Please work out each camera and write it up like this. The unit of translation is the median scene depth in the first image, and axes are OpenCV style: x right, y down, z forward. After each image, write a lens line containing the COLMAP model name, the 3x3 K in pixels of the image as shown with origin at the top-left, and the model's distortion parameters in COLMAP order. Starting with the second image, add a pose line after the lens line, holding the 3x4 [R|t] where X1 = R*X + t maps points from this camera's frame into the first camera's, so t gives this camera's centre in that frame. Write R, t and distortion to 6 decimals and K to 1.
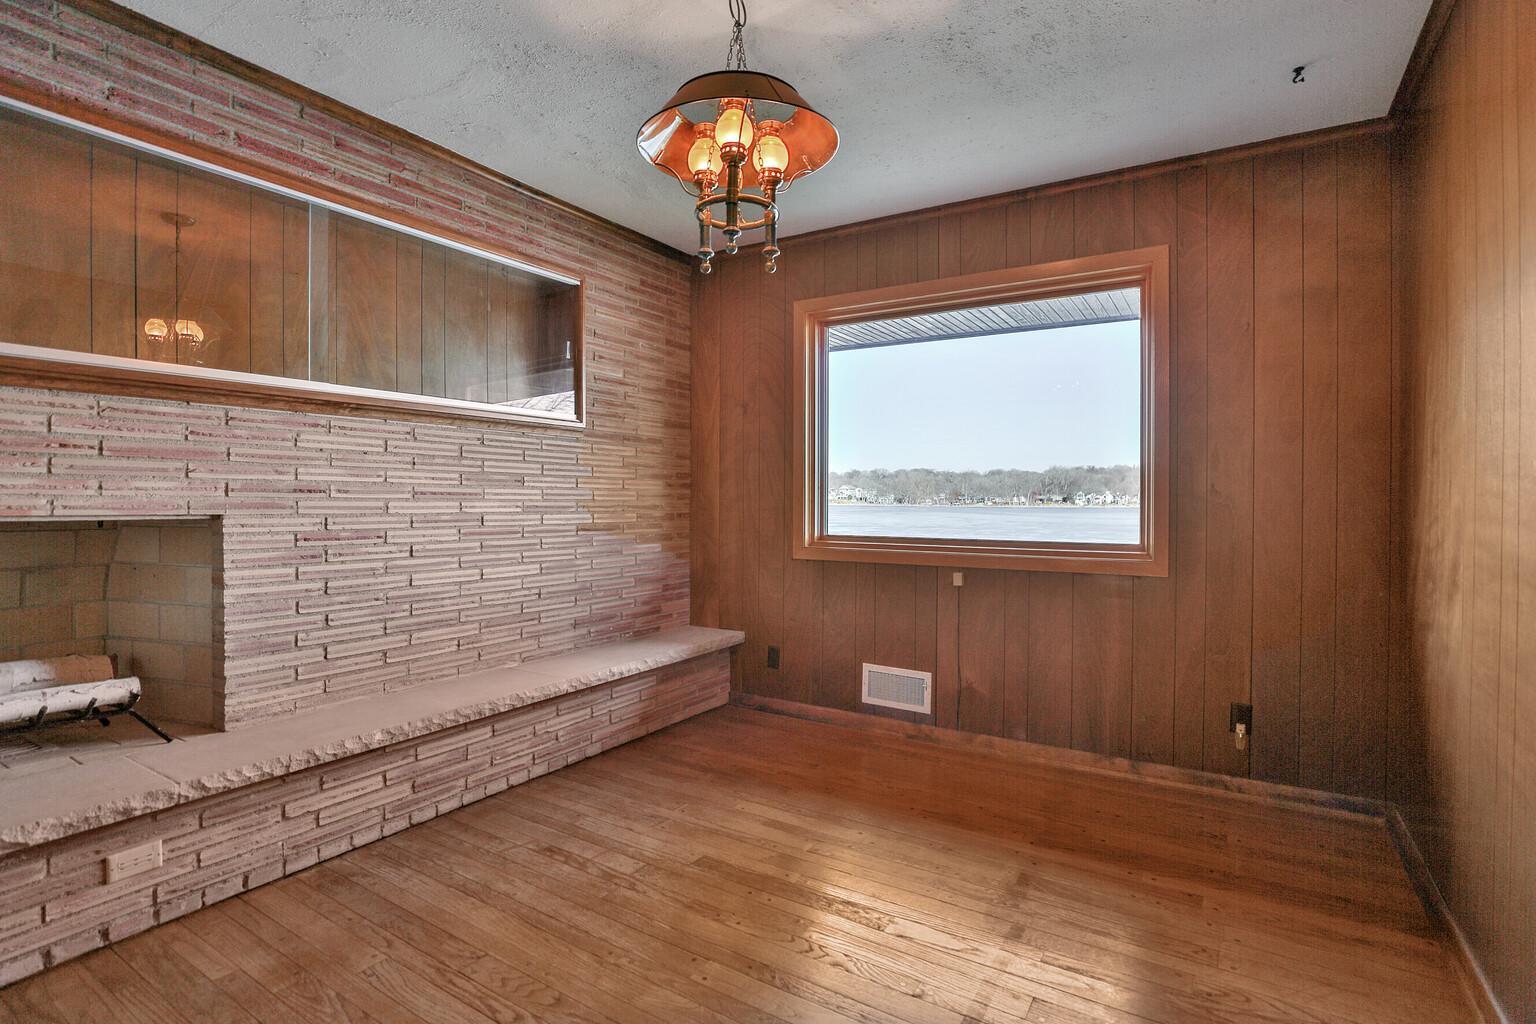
lens RADIAL K [[751.9, 0, 771.4], [0, 751.9, 502.9], [0, 0, 1]] dist [-0.021294, -0.000087]
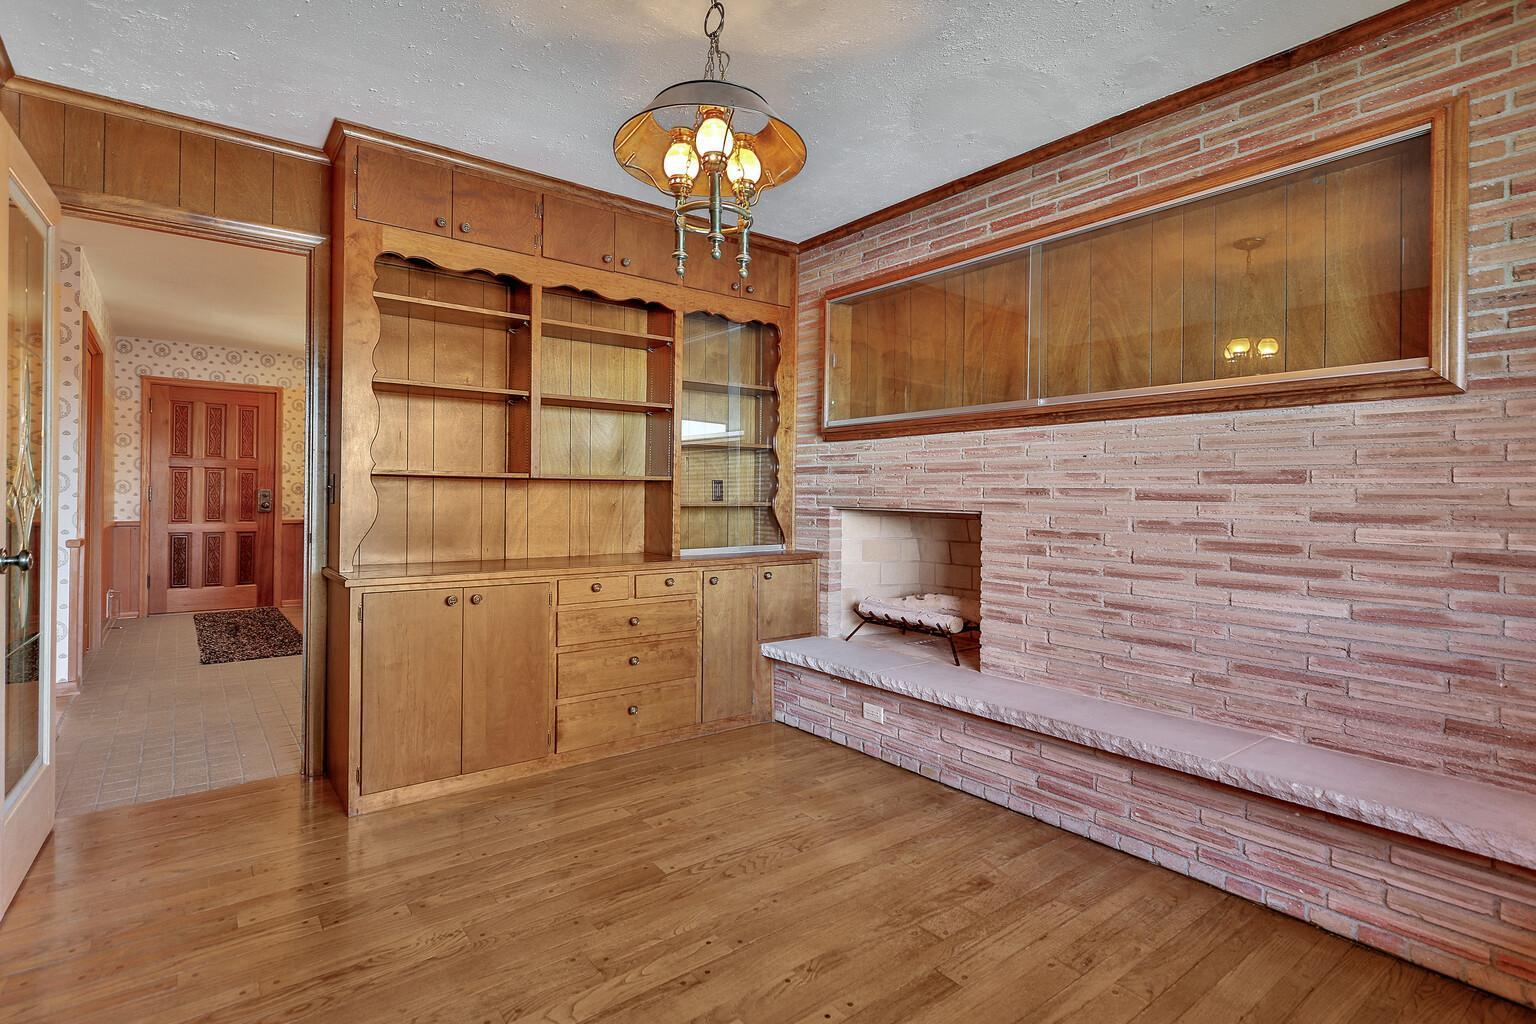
lens RADIAL K [[767.1, 0, 763.2], [0, 767.1, 494.8], [0, 0, 1]] dist [0.000919, 0.000315]
pose [[-0.354565, -0.009159, -0.934987, 0.689042], [-0.015780, 0.999868, -0.003811, -0.002182], [0.934898, 0.013403, -0.354663, 1.087795]]
